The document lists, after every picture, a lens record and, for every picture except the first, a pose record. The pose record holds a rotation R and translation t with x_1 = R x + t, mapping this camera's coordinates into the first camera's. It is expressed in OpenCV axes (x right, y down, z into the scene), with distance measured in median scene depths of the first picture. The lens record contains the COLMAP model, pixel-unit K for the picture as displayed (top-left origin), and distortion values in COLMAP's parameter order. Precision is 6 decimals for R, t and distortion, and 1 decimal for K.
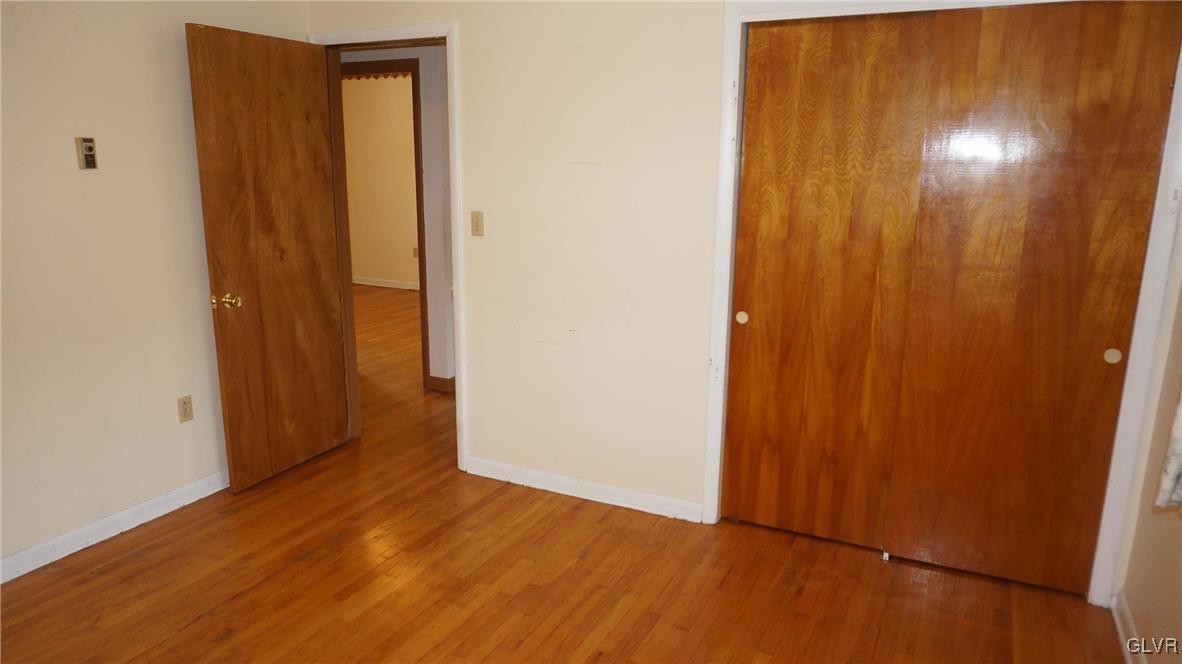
lens RADIAL K [[787.5, 0, 588.8], [0, 787.5, 334.7], [0, 0, 1]] dist [-0.053065, 0.031819]
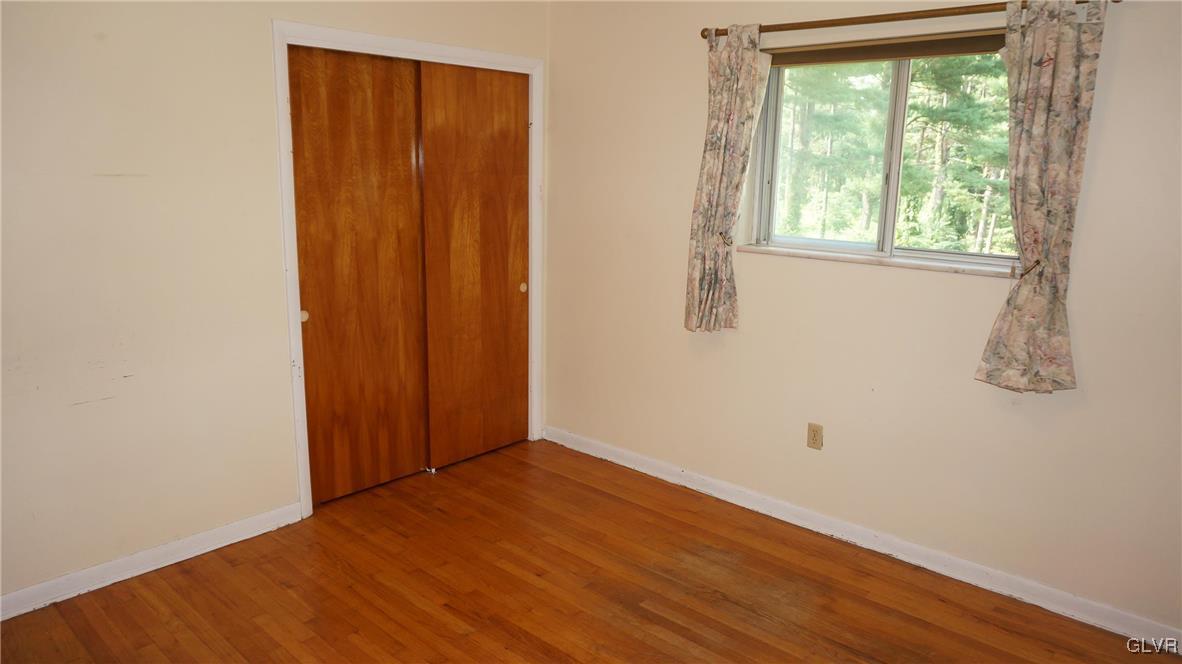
lens RADIAL K [[787.5, 0, 588.8], [0, 787.5, 334.7], [0, 0, 1]] dist [-0.053065, 0.031819]
pose [[0.266614, -0.202160, 0.942363, -0.767375], [0.200430, 0.968008, 0.150956, -0.086467], [-0.942733, 0.148631, 0.298603, 0.335784]]
